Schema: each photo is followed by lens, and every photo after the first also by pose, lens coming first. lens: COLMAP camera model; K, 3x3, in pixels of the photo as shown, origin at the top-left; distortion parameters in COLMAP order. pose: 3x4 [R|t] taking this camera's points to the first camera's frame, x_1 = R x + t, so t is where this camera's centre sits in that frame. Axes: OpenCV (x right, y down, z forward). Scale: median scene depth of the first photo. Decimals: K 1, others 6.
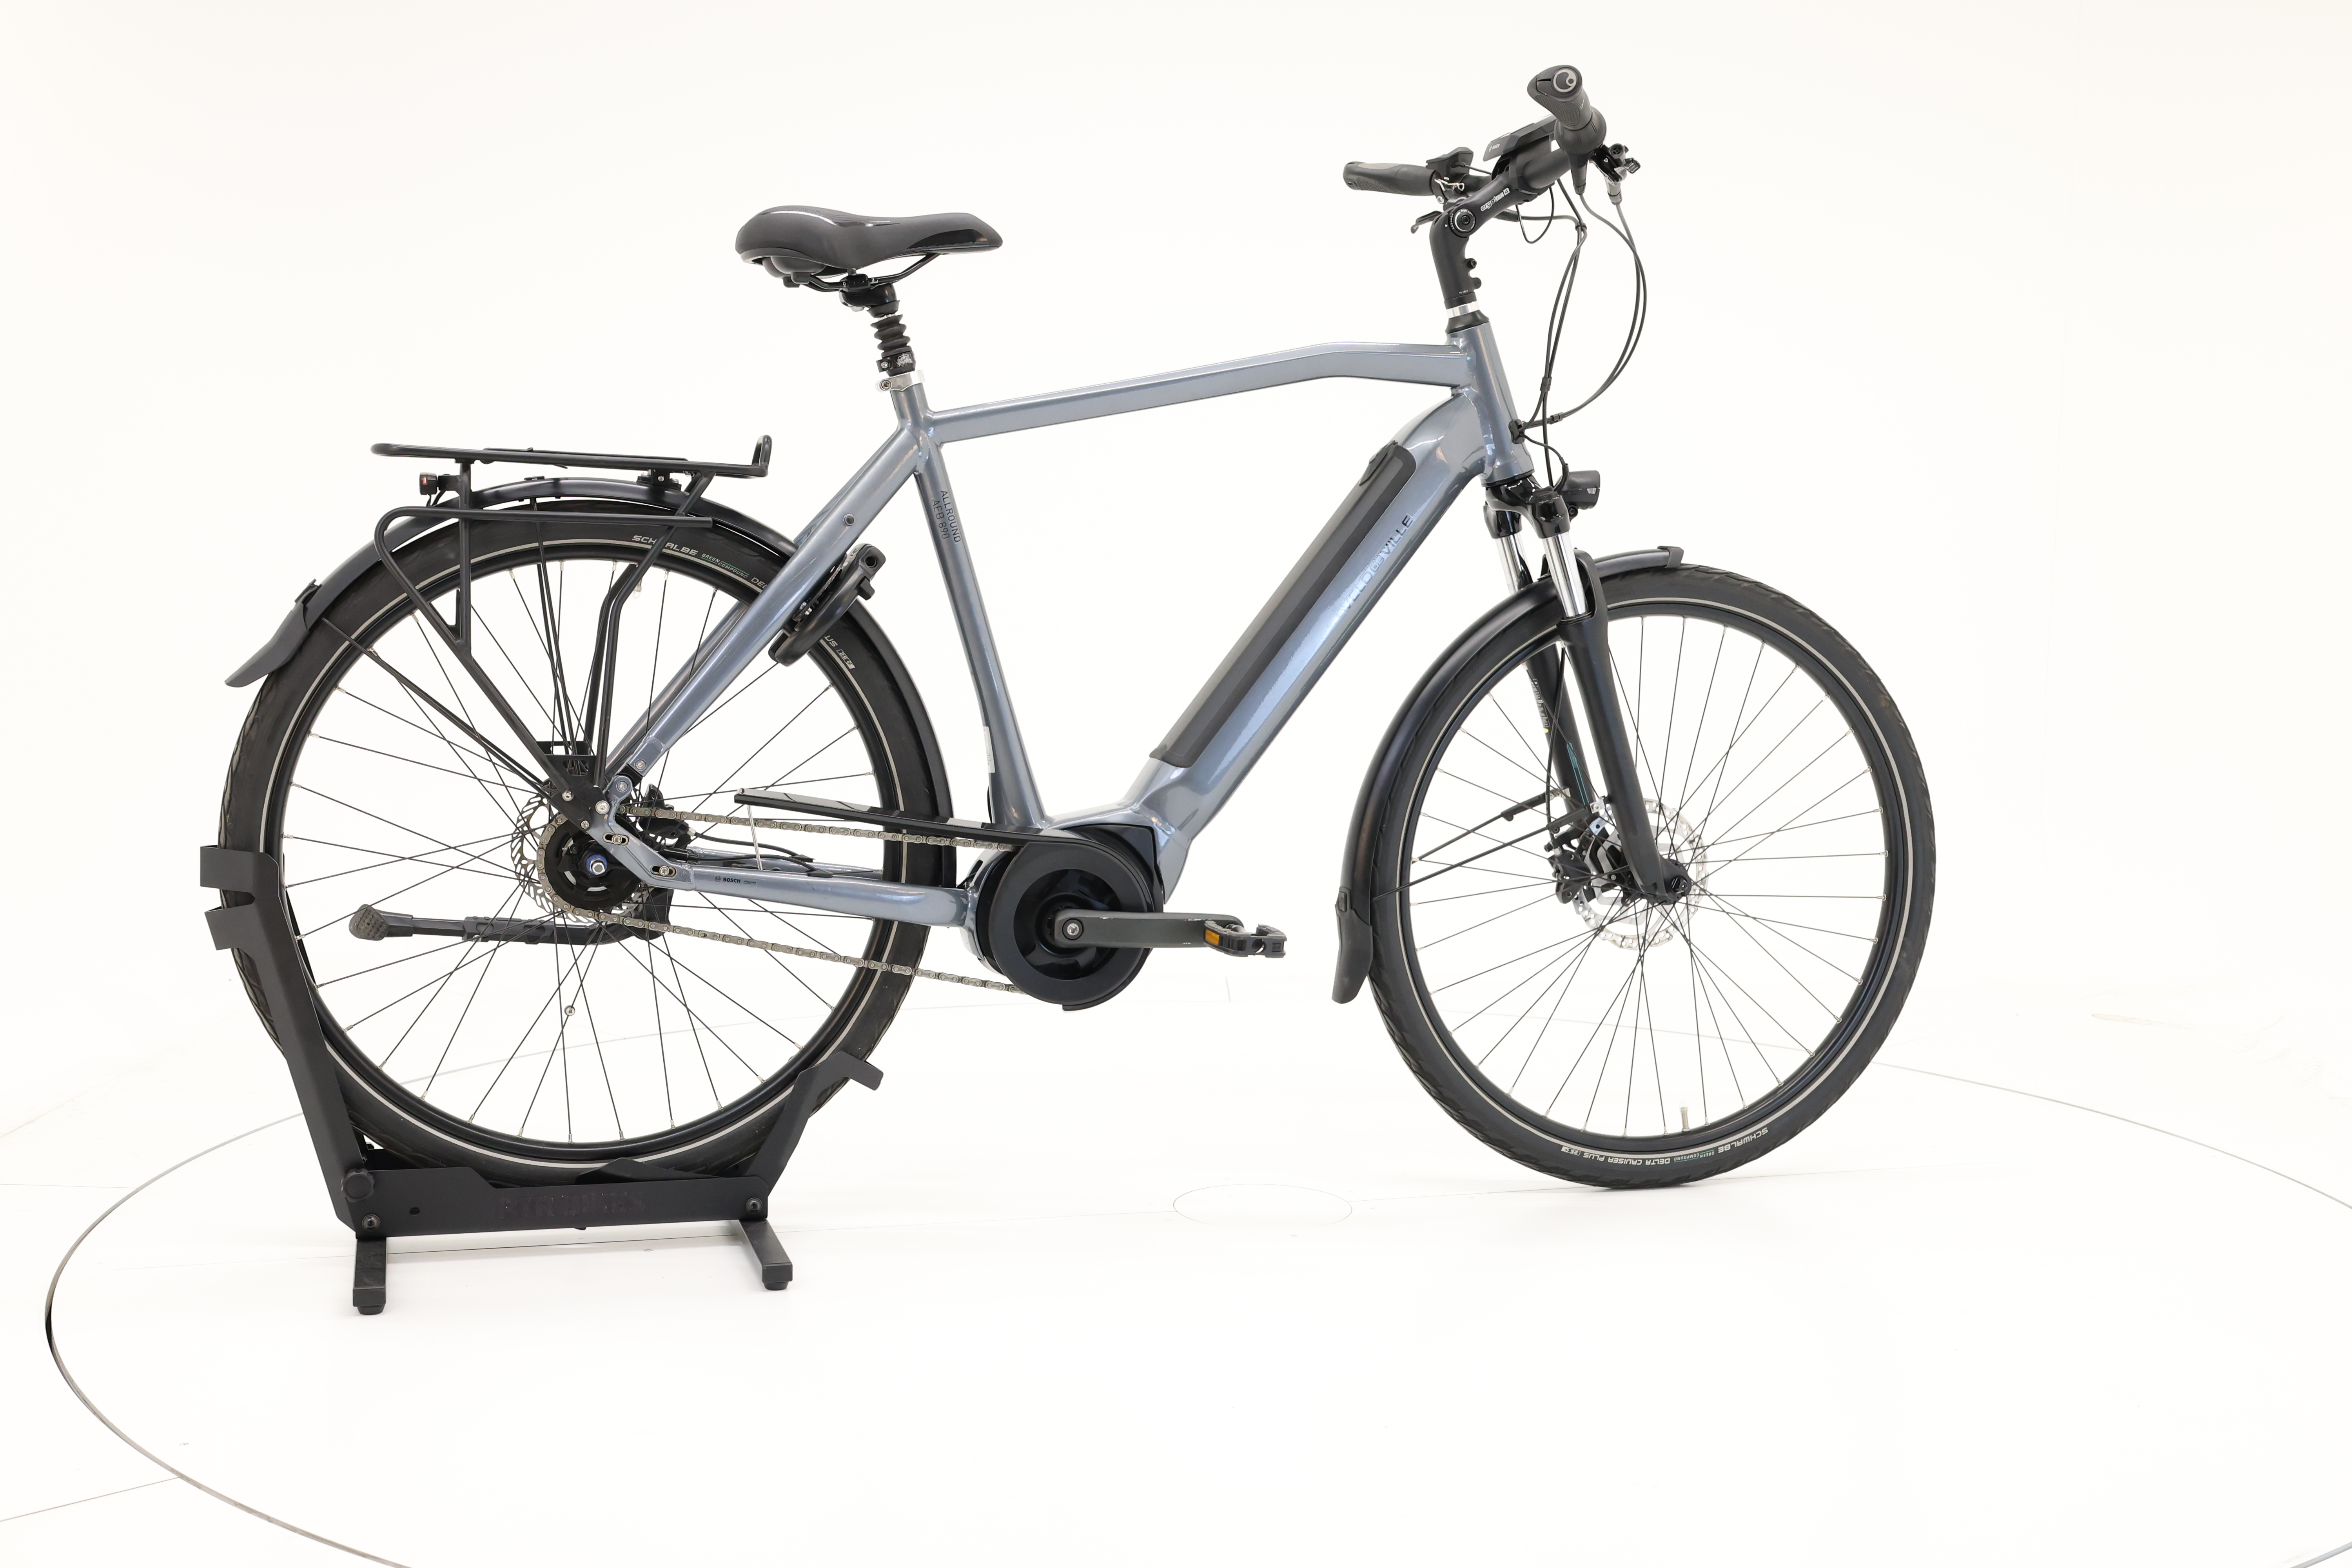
lens RADIAL K [[2661.4, 0, 1171.8], [0, 2661.4, 769.7], [0, 0, 1]] dist [0.016248, 0.000000]
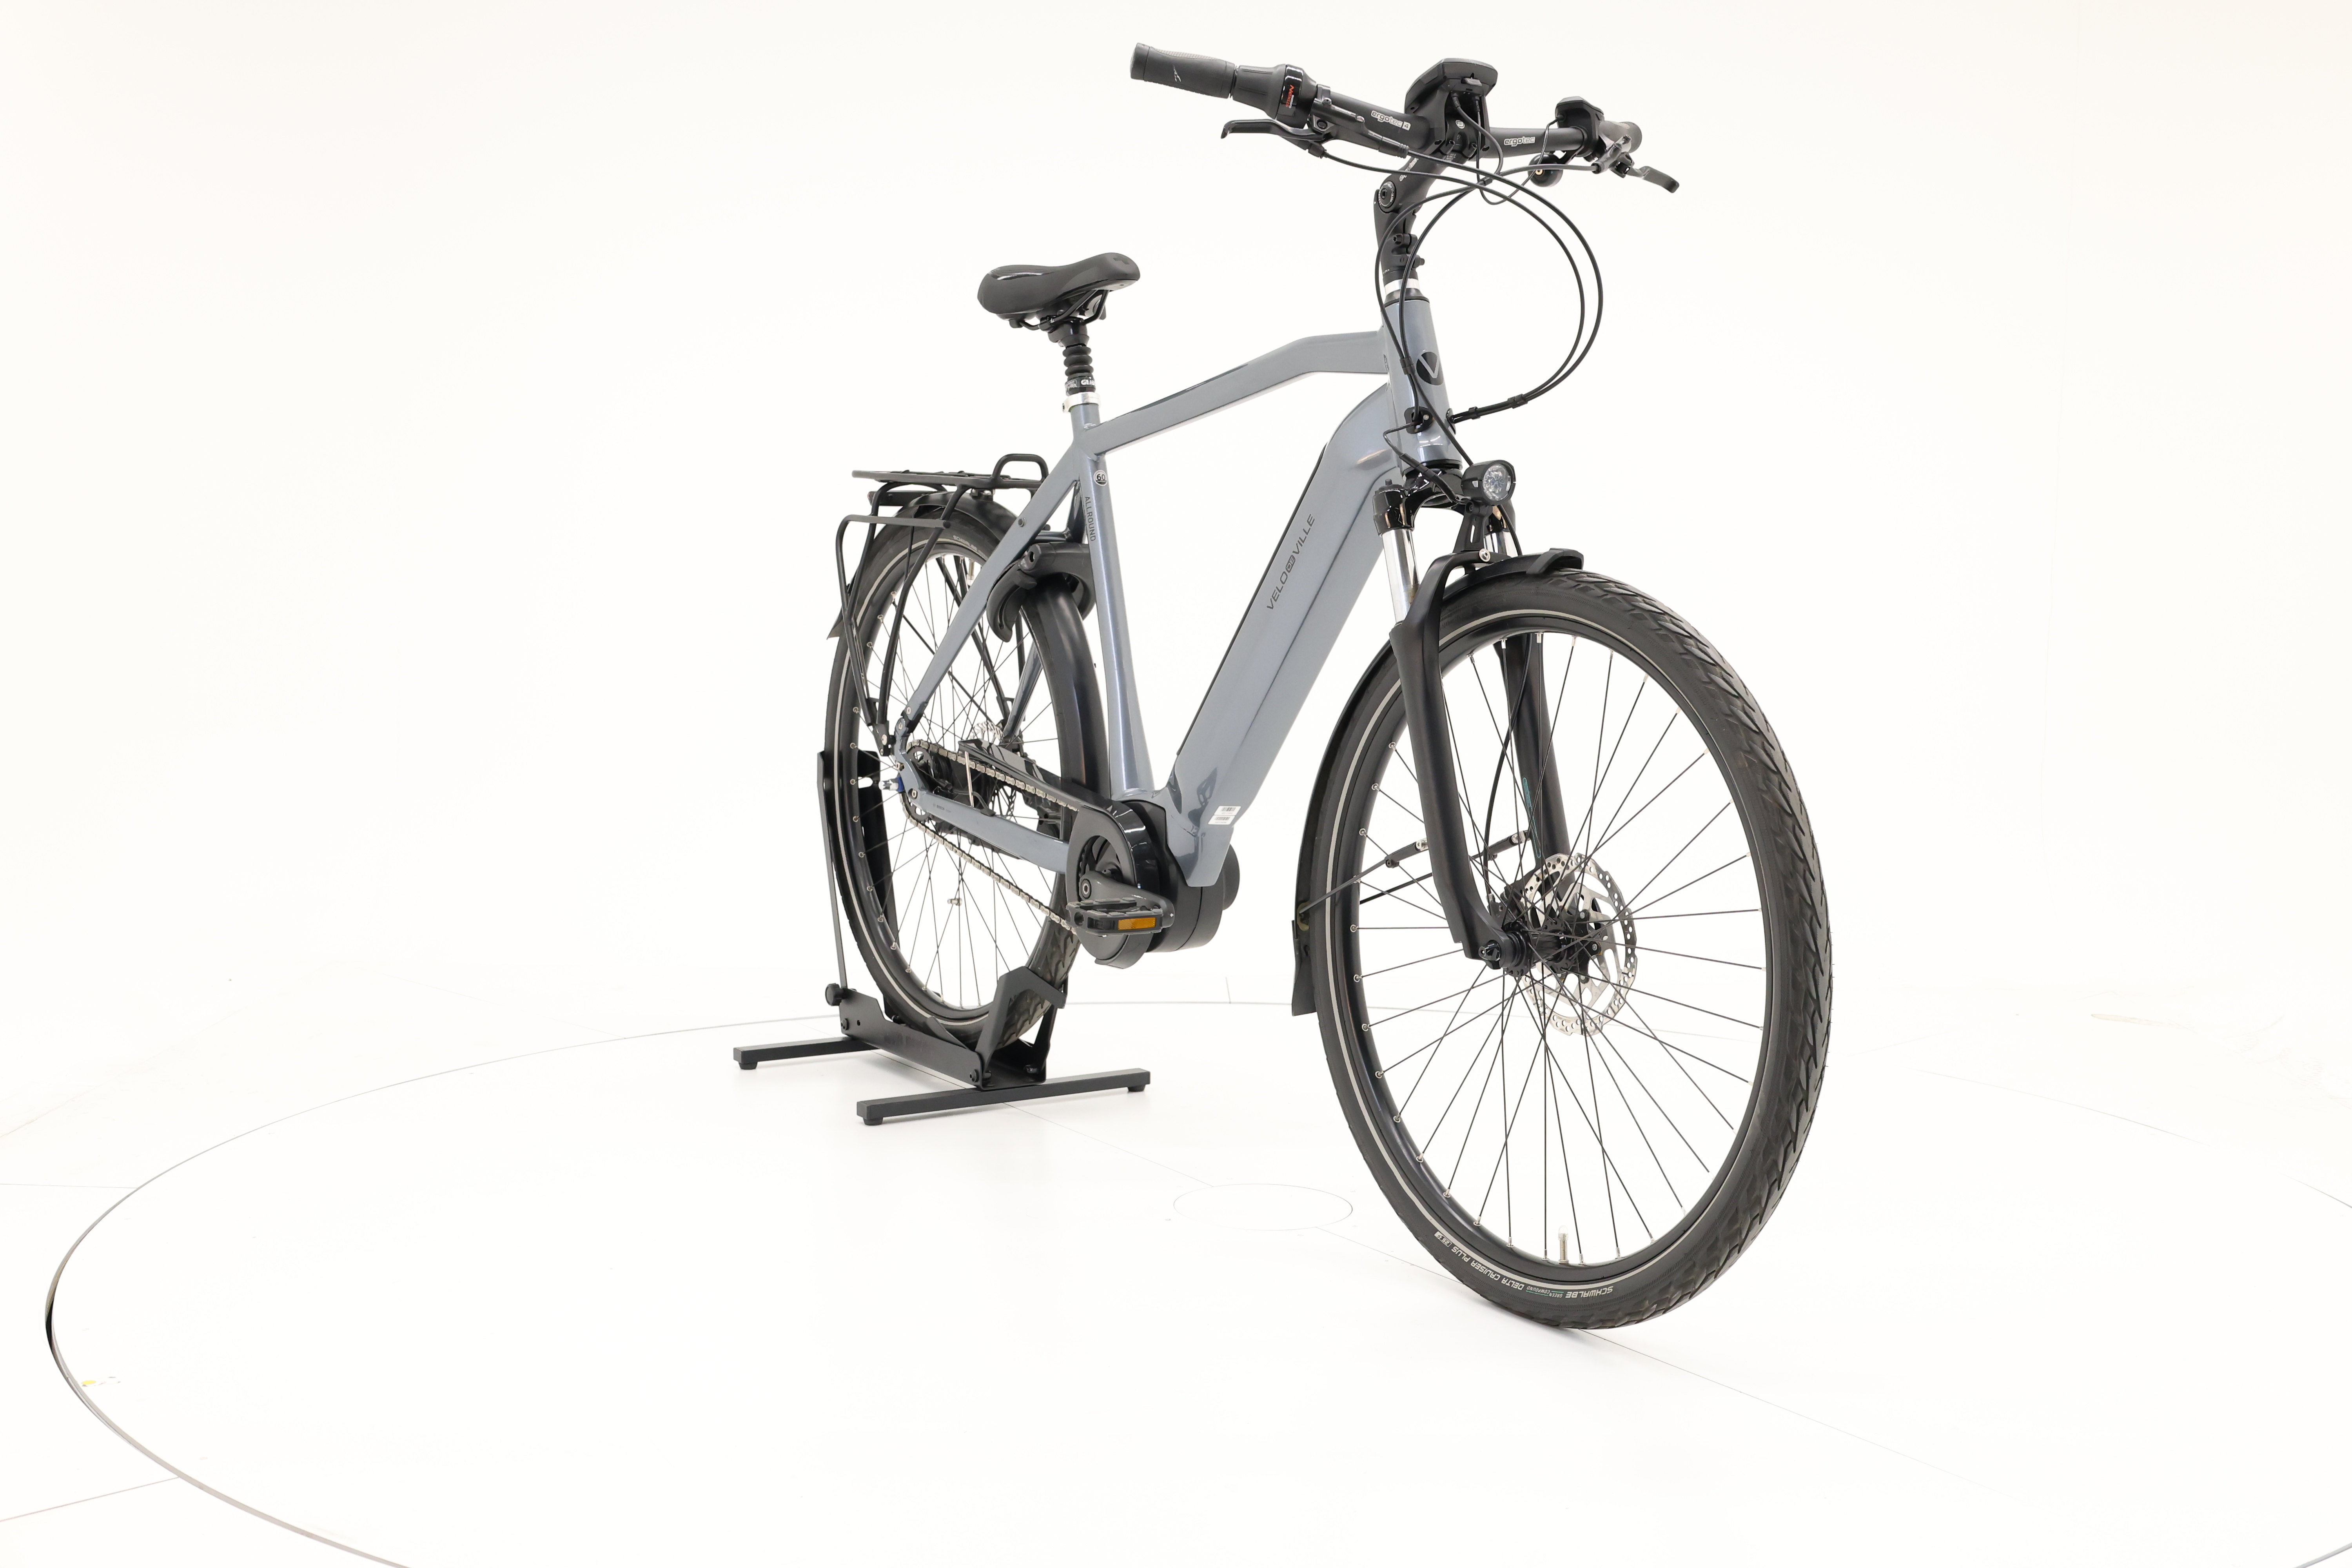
lens RADIAL K [[2661.4, 0, 1167.2], [0, 2661.4, 803.9], [0, 0, 1]] dist [0.016248, 0.000000]
pose [[0.293141, 0.091142, -0.951715, 1.016215], [-0.098445, 0.993032, 0.064776, -0.050222], [0.950987, 0.074703, 0.300071, 0.690835]]
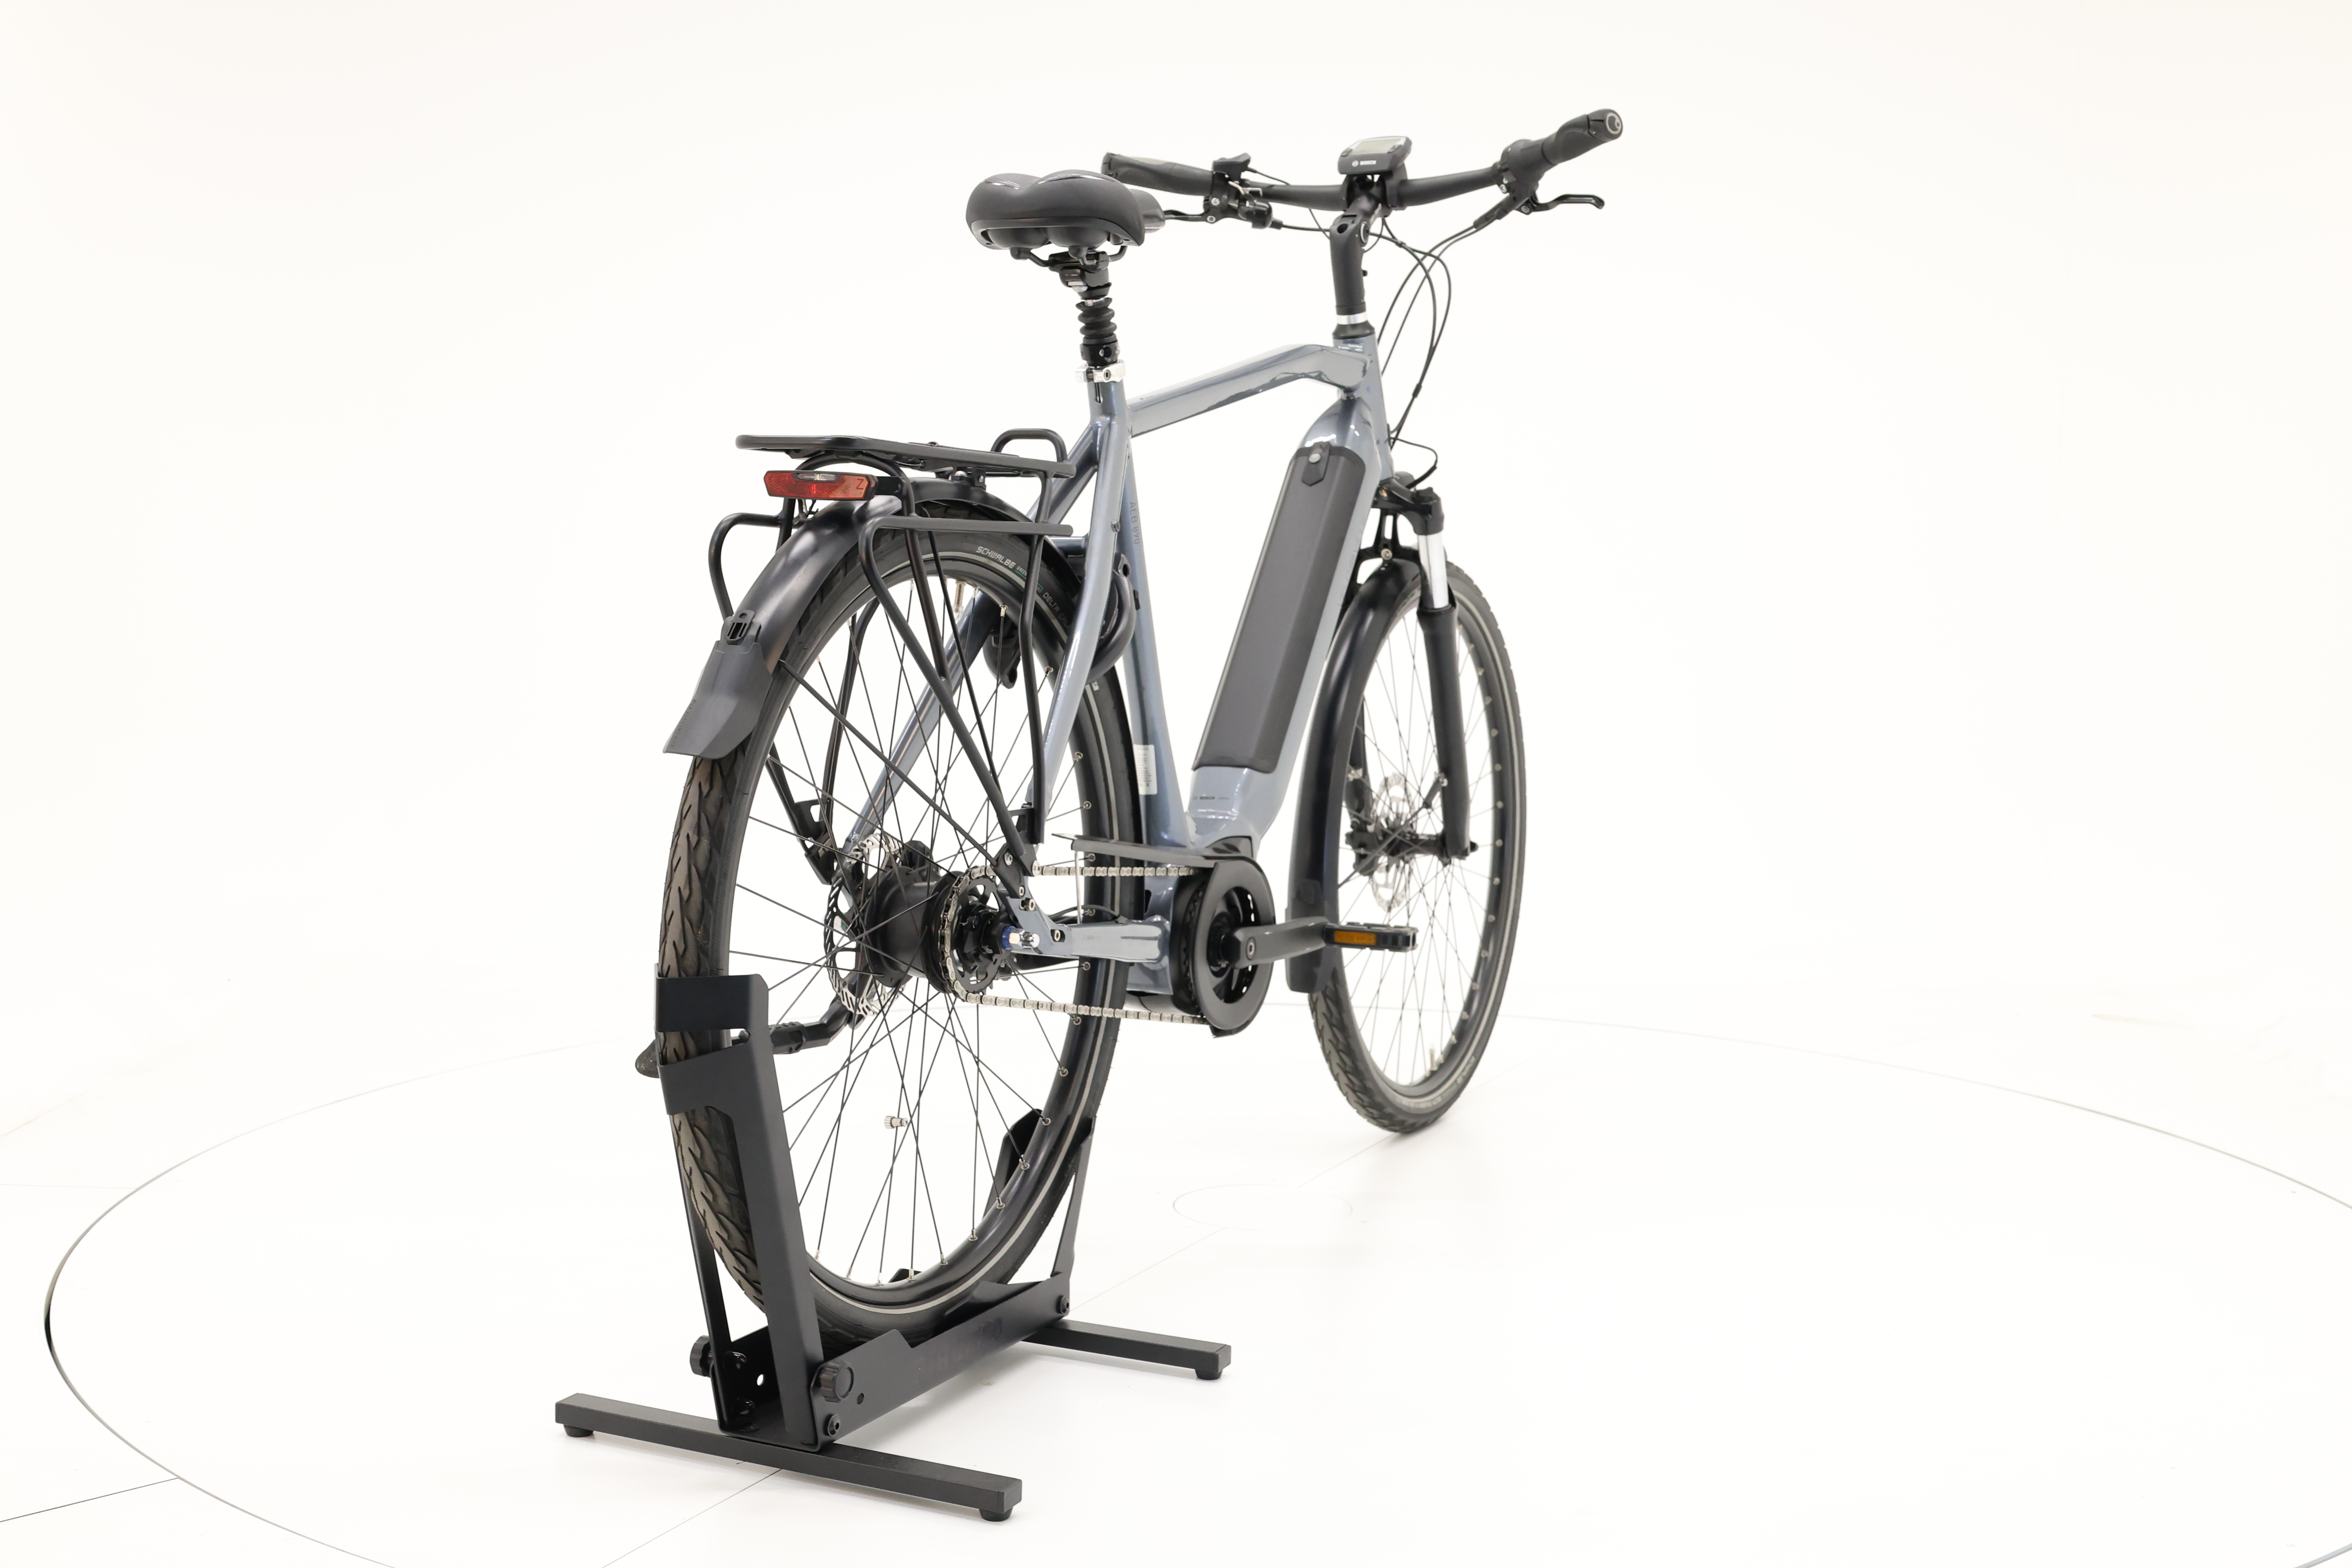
lens RADIAL K [[2661.4, 0, 1183.9], [0, 2661.4, 764.7], [0, 0, 1]] dist [0.016248, 0.000000]
pose [[0.662913, -0.075164, 0.744914, -0.758099], [0.065919, 0.996944, 0.041933, -0.047746], [-0.745789, 0.021306, 0.665842, 0.372630]]
